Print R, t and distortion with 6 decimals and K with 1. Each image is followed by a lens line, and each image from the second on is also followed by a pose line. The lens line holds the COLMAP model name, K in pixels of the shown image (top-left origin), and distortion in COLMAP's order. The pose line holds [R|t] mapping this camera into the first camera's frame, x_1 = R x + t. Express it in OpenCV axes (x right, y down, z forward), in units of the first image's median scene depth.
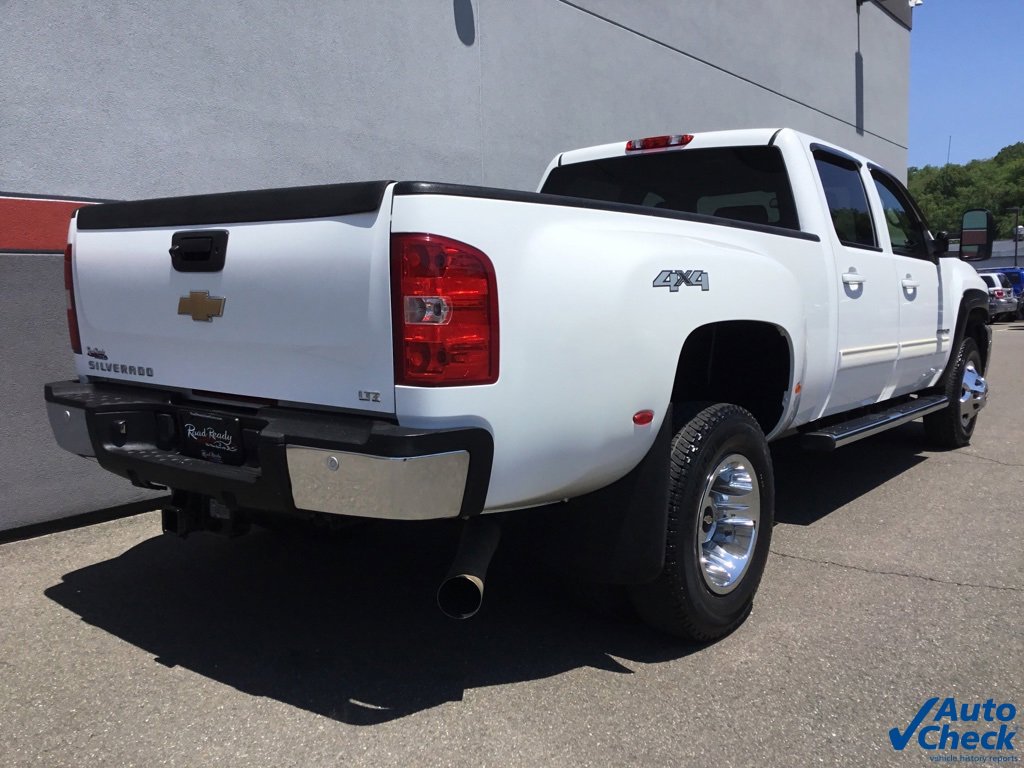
lens RADIAL K [[921.9, 0, 517.2], [0, 921.9, 394.9], [0, 0, 1]] dist [0.043857, -0.061800]
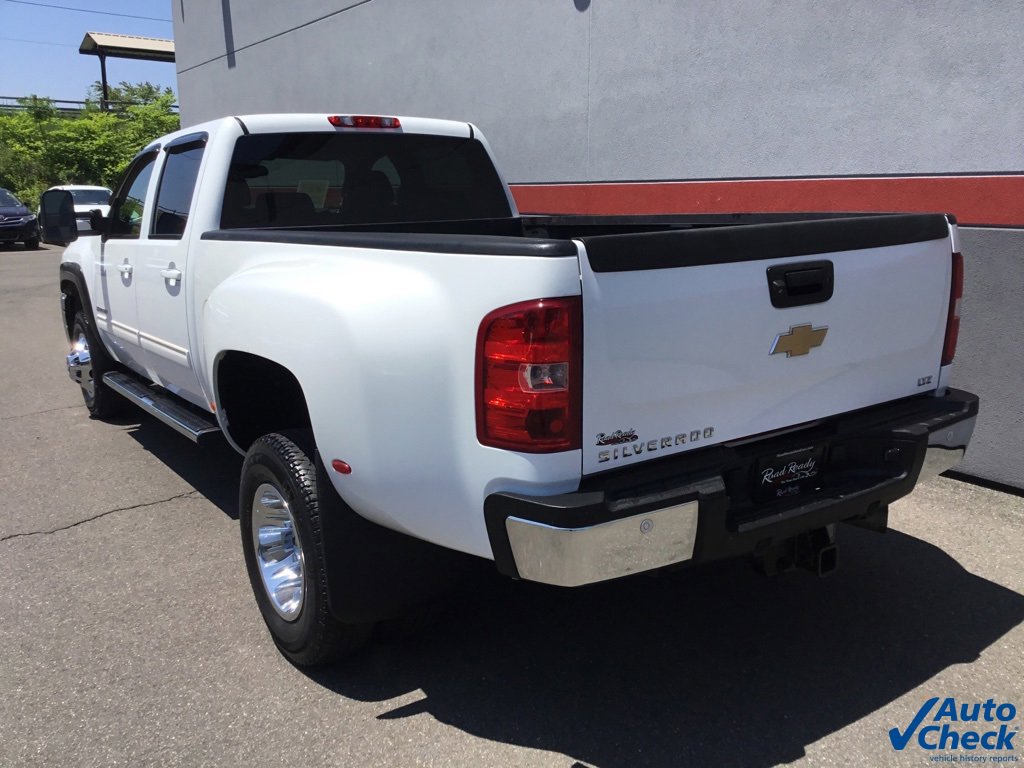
lens RADIAL K [[921.9, 0, 517.2], [0, 921.9, 394.9], [0, 0, 1]] dist [0.043857, -0.061800]
pose [[0.286311, -0.216196, 0.933427, -1.197541], [0.140334, 0.973166, 0.182356, -0.230450], [-0.947804, 0.078781, 0.308968, 0.888172]]
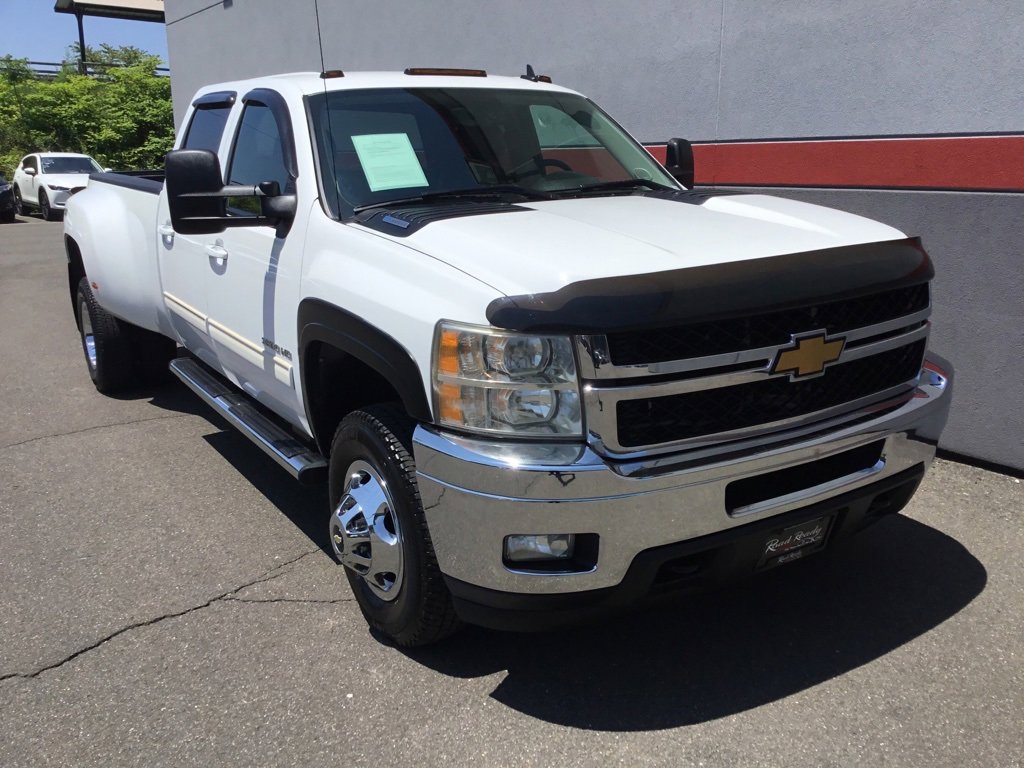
lens RADIAL K [[921.9, 0, 517.2], [0, 921.9, 394.9], [0, 0, 1]] dist [0.043857, -0.061800]
pose [[0.270754, -0.248067, 0.930137, -0.789114], [0.142623, 0.965901, 0.216089, -0.270053], [-0.952025, 0.074153, 0.296901, 1.259191]]
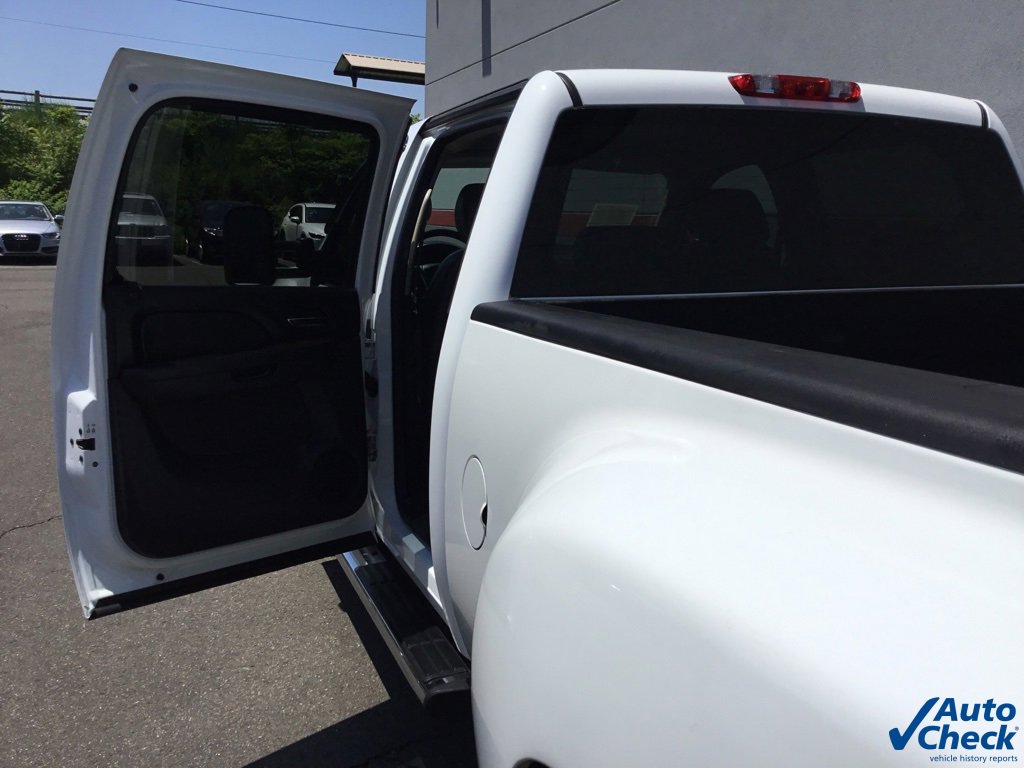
lens RADIAL K [[917.5, 0, 513.6], [0, 917.5, 411.8], [0, 0, 1]] dist [0.047772, -0.009212]
pose [[0.502344, -0.172049, 0.847378, -0.561998], [0.092325, 0.985074, 0.145274, -0.295191], [-0.859725, 0.005257, 0.510730, 1.369622]]
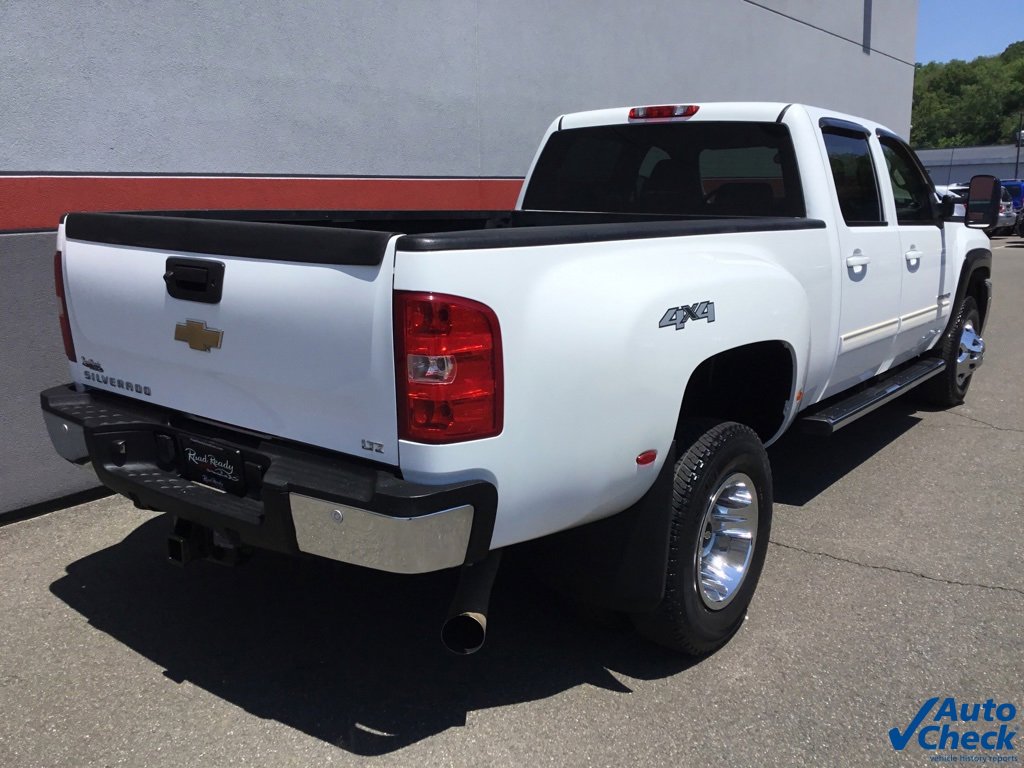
lens RADIAL K [[921.9, 0, 517.2], [0, 921.9, 394.9], [0, 0, 1]] dist [0.043857, -0.061800]
pose [[0.999954, 0.003297, 0.009055, -0.010692], [-0.004235, 0.994409, 0.105513, -0.124181], [-0.008656, -0.105547, 0.994377, 0.012634]]
